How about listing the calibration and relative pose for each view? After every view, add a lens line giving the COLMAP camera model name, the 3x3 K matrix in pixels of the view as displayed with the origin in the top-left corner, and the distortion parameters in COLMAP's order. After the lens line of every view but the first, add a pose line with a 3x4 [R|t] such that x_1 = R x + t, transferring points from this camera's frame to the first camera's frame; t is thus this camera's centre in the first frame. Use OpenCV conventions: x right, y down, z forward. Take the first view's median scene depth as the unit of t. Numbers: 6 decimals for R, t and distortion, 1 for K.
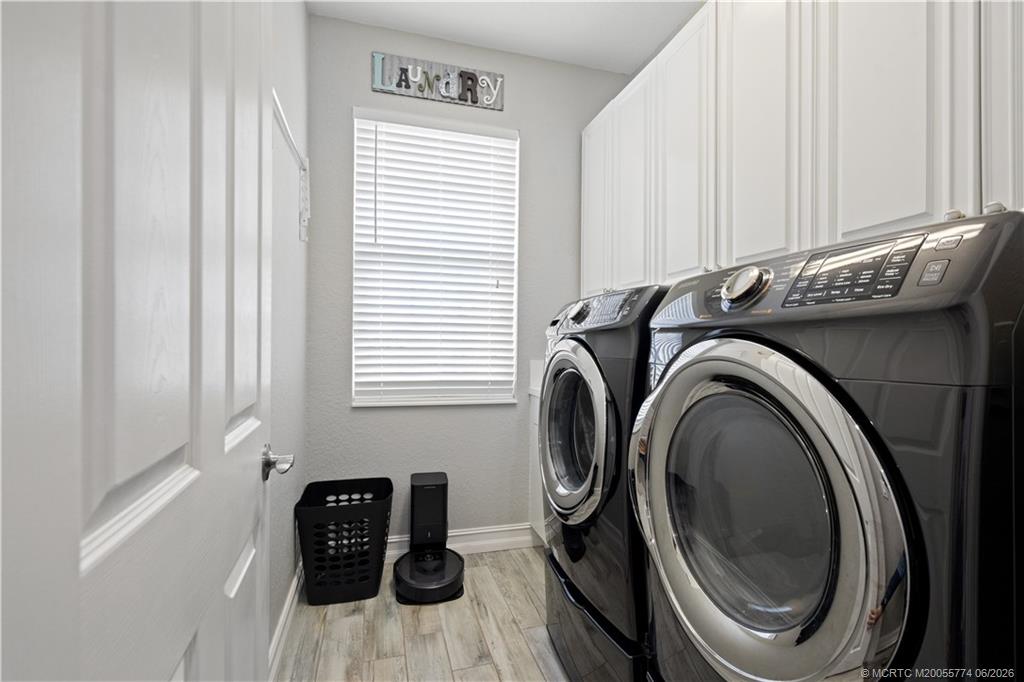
lens RADIAL K [[469.3, 0, 511.3], [0, 469.3, 348.2], [0, 0, 1]] dist [0.000005, 0.000560]
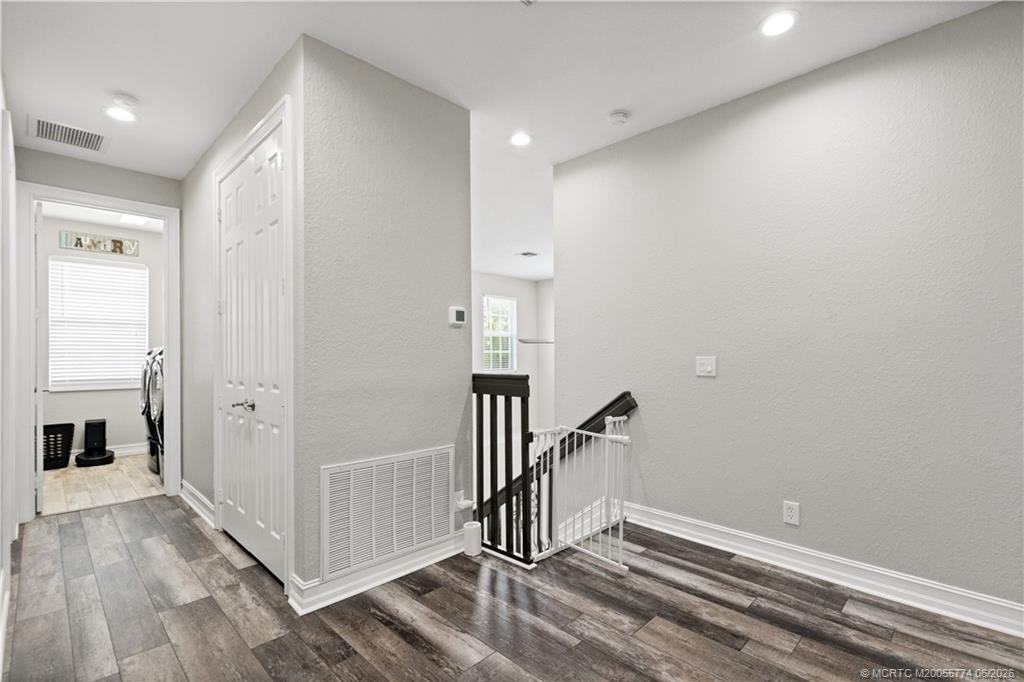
lens RADIAL K [[469.3, 0, 511.3], [0, 469.3, 348.2], [0, 0, 1]] dist [0.000005, 0.000560]
pose [[0.862794, -0.008151, 0.505490, 0.404447], [0.009500, 0.999955, -0.000089, -0.059157], [-0.505466, 0.004879, 0.862833, -1.926614]]
